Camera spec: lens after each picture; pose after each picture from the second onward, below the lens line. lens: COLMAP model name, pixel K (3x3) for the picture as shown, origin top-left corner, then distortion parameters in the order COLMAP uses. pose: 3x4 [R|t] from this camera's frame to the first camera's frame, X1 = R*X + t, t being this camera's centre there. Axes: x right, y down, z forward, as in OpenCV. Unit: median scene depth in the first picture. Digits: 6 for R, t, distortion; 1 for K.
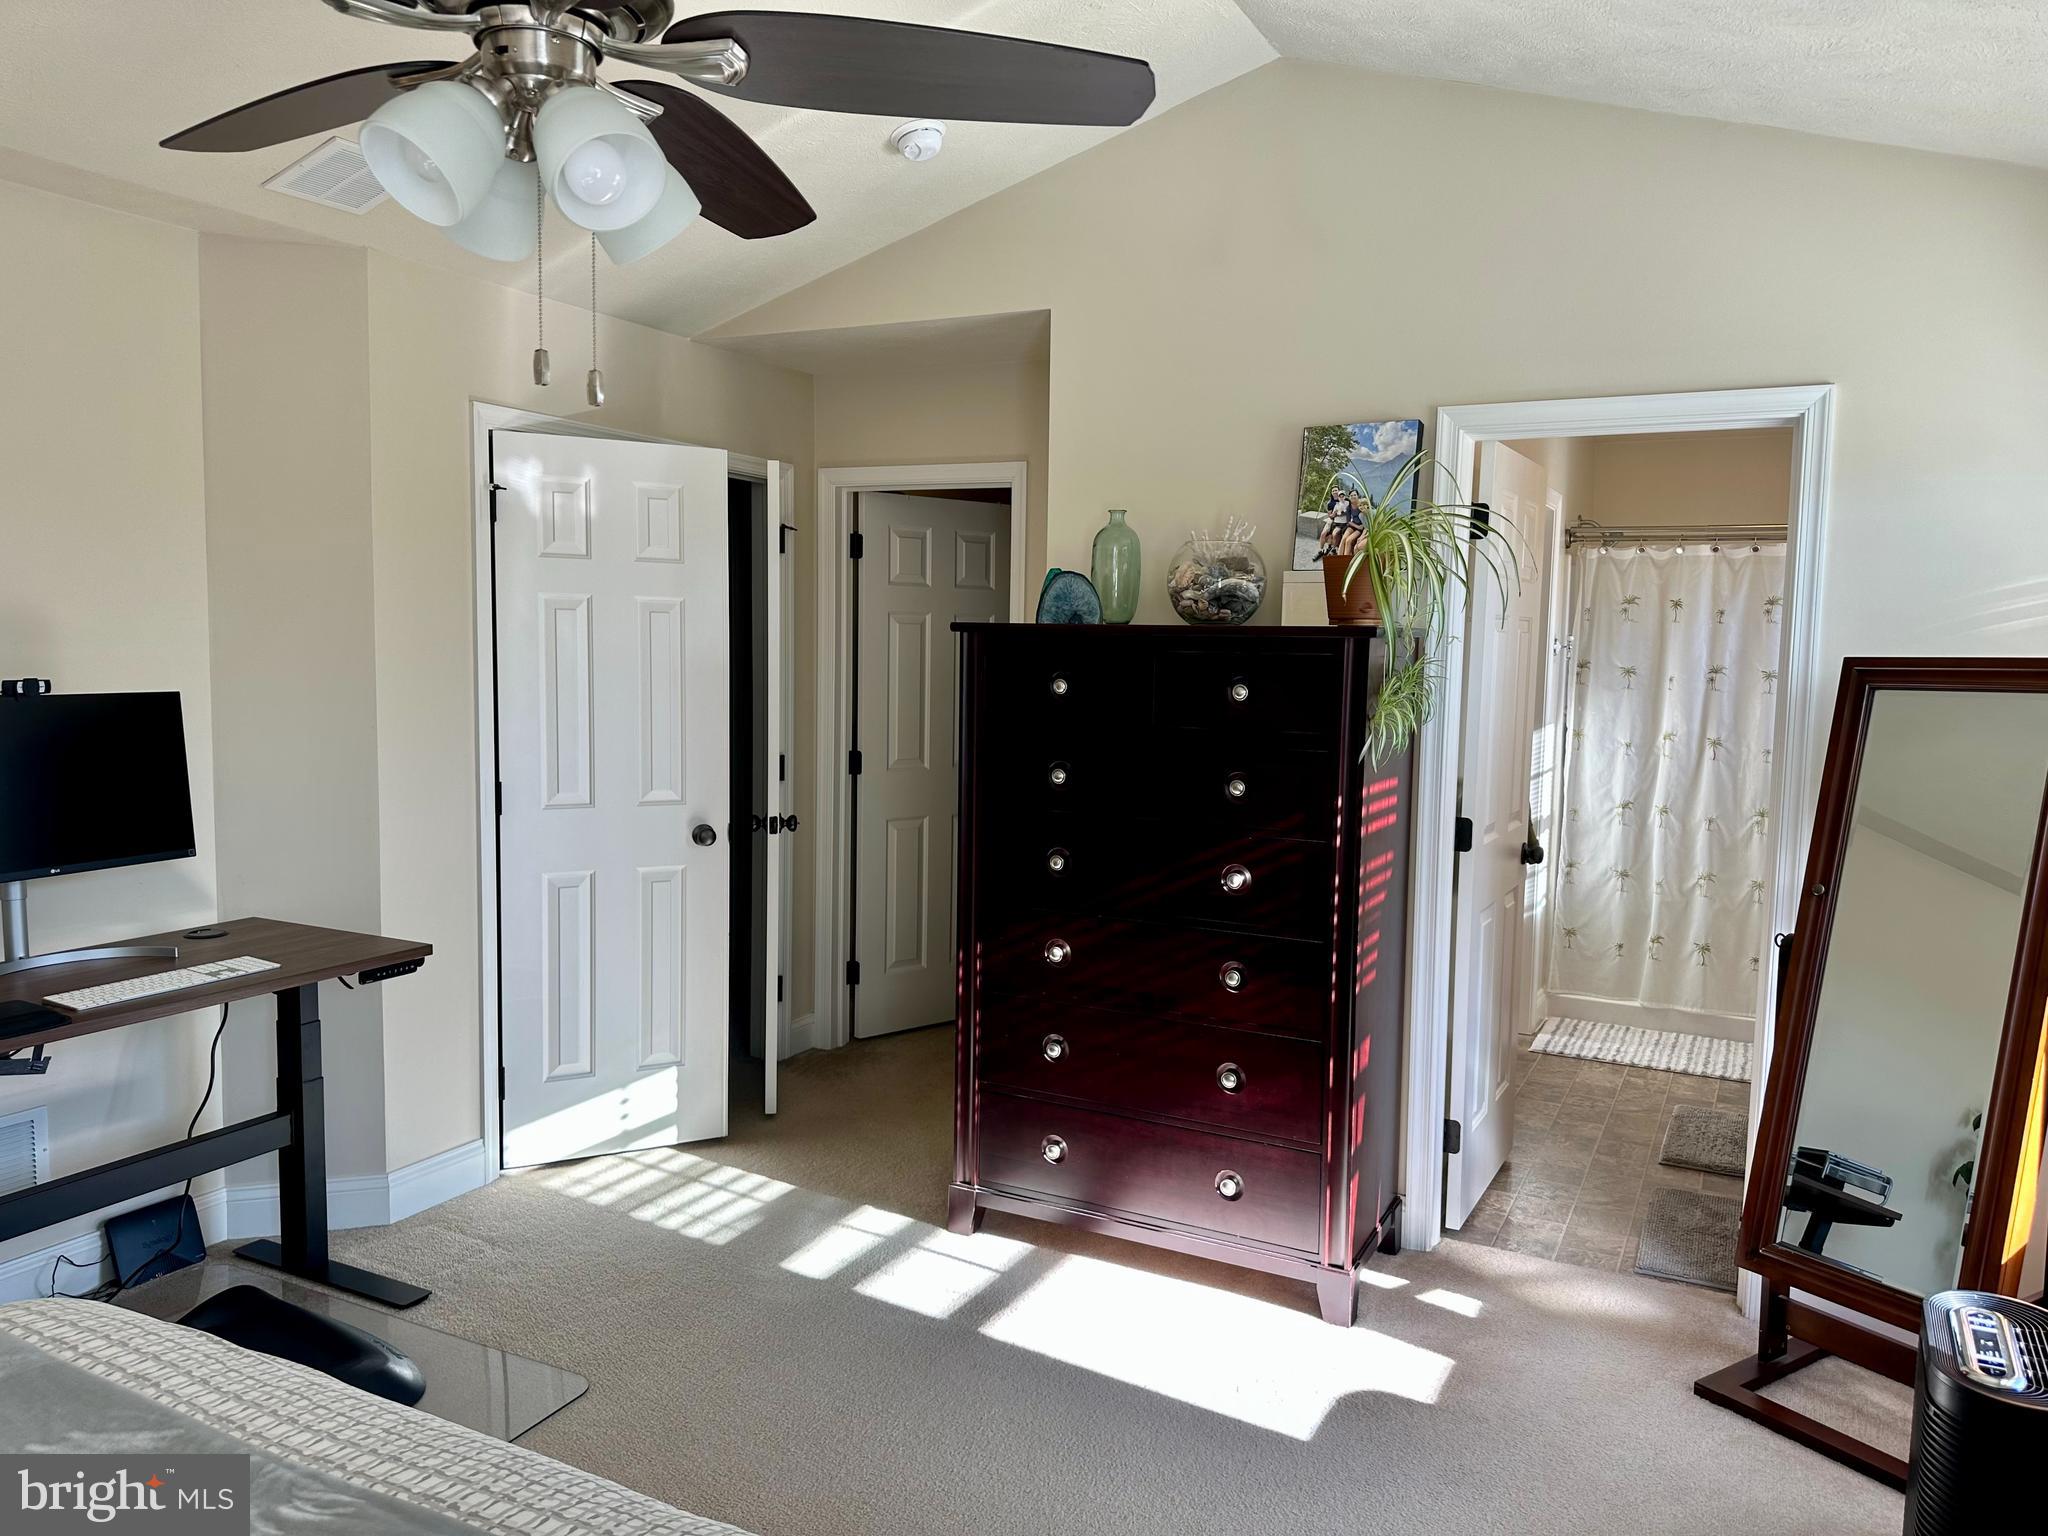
lens RADIAL K [[1455.8, 0, 1015.9], [0, 1455.8, 774.2], [0, 0, 1]] dist [-0.000783, -0.003244]
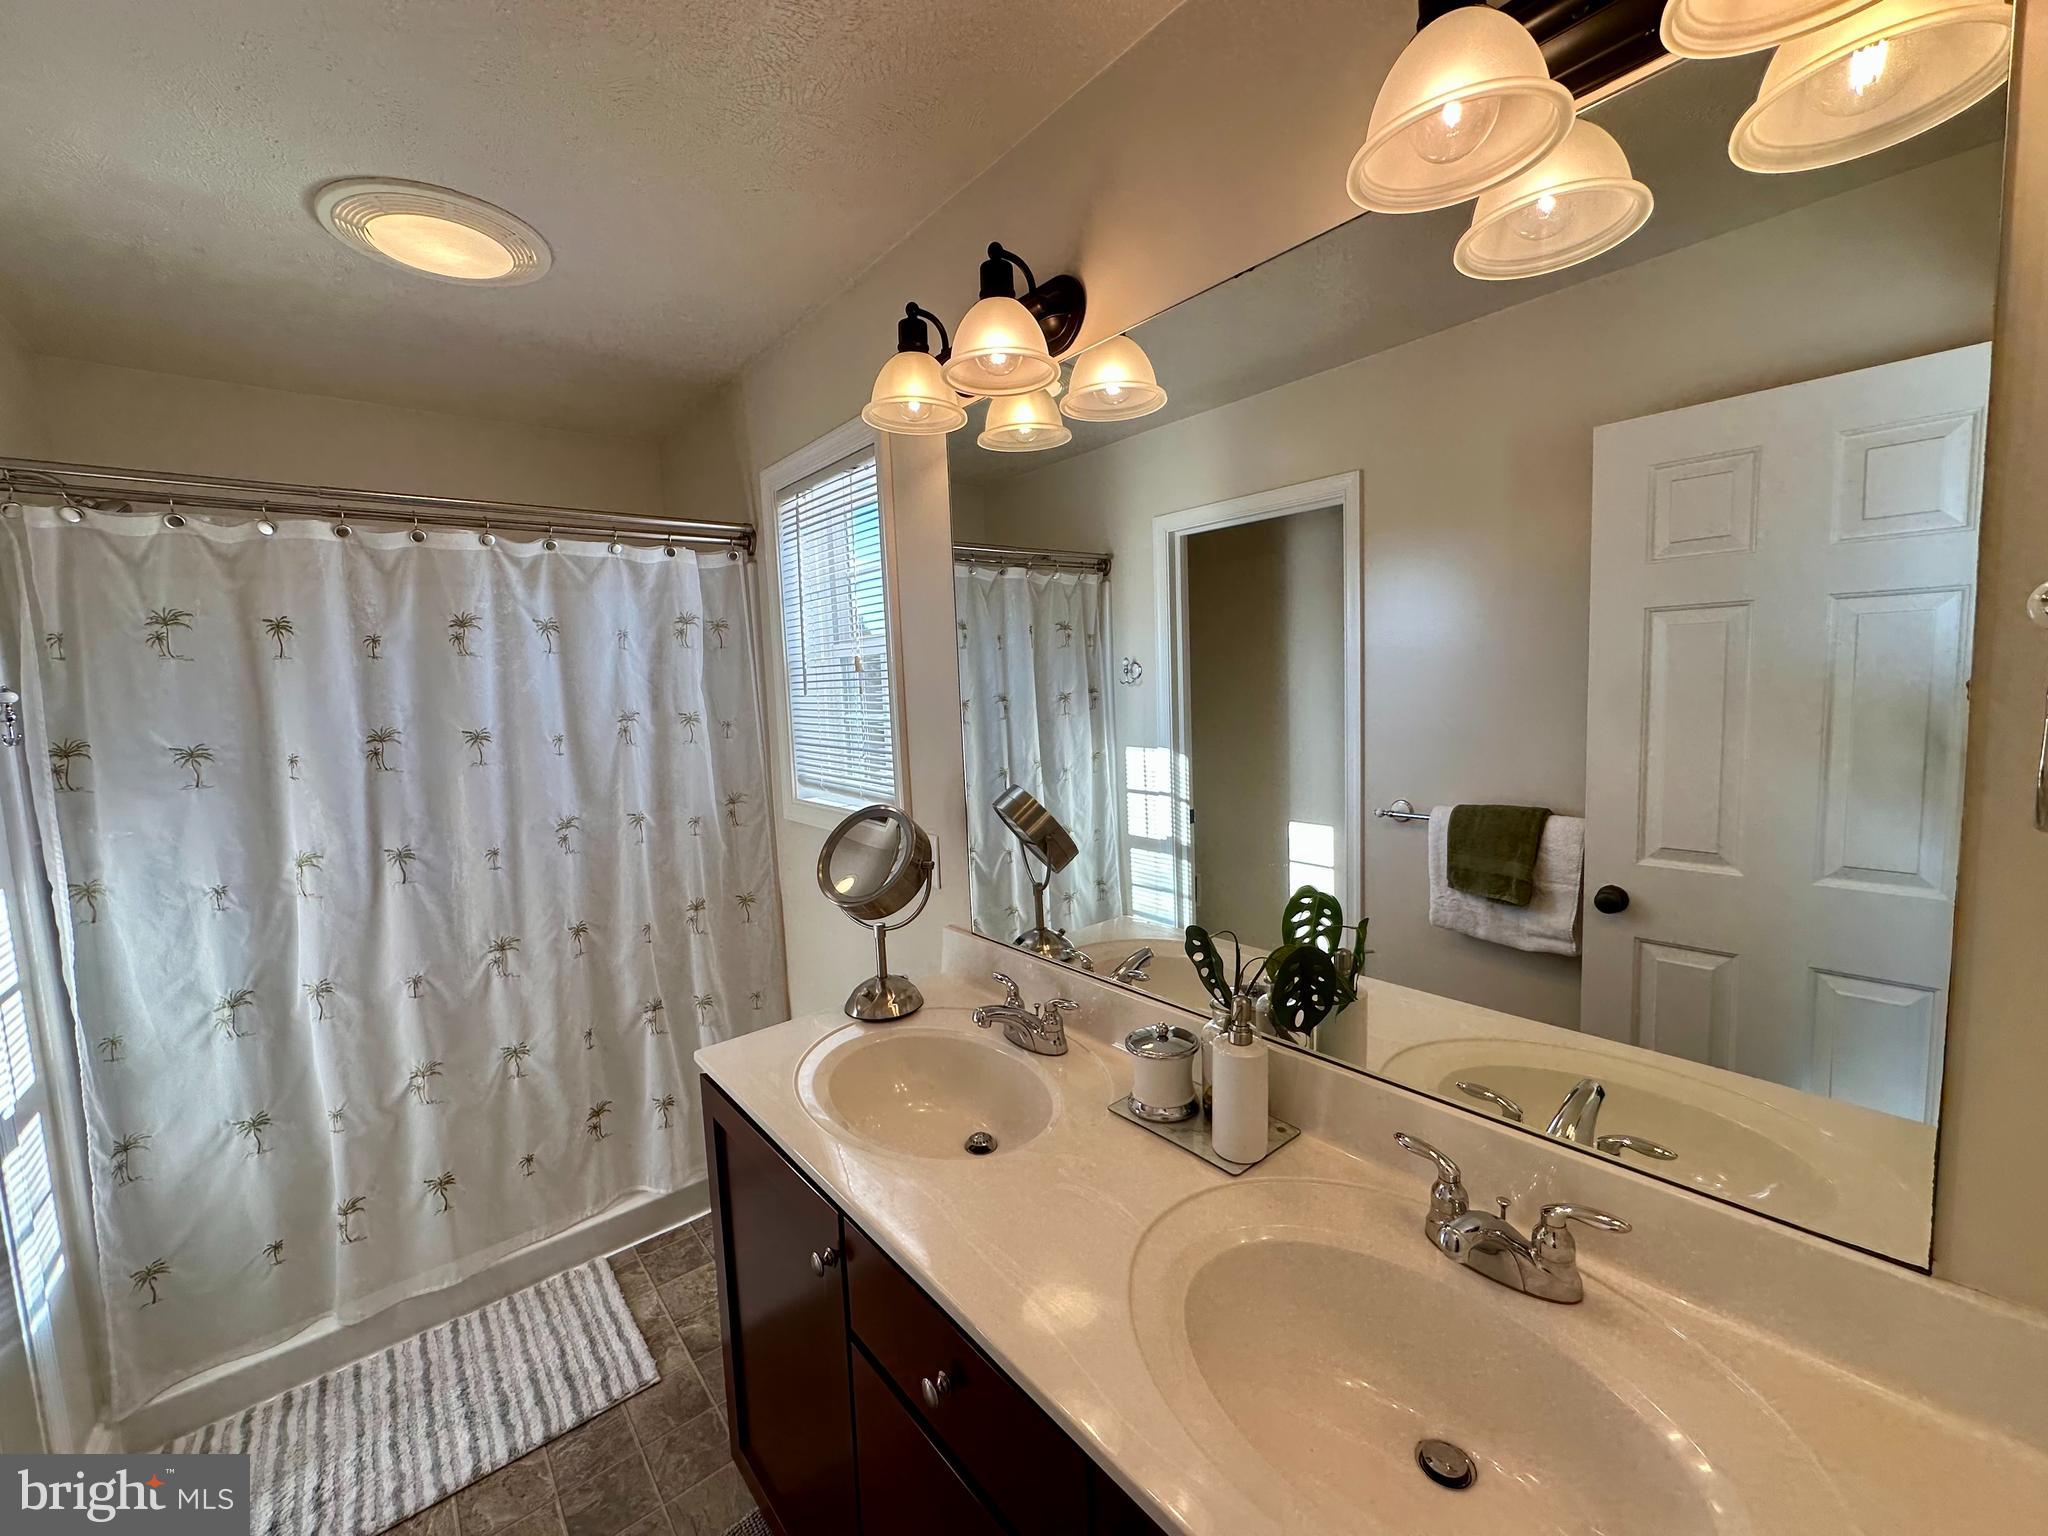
lens RADIAL K [[822.1, 0, 1023.3], [0, 822.1, 753.1], [0, 0, 1]] dist [-0.006801, 0.002122]
pose [[0.390465, -0.119412, 0.912840, 0.274747], [0.133407, 0.988425, 0.072235, -0.053668], [-0.910900, 0.093575, 0.401876, 0.621785]]
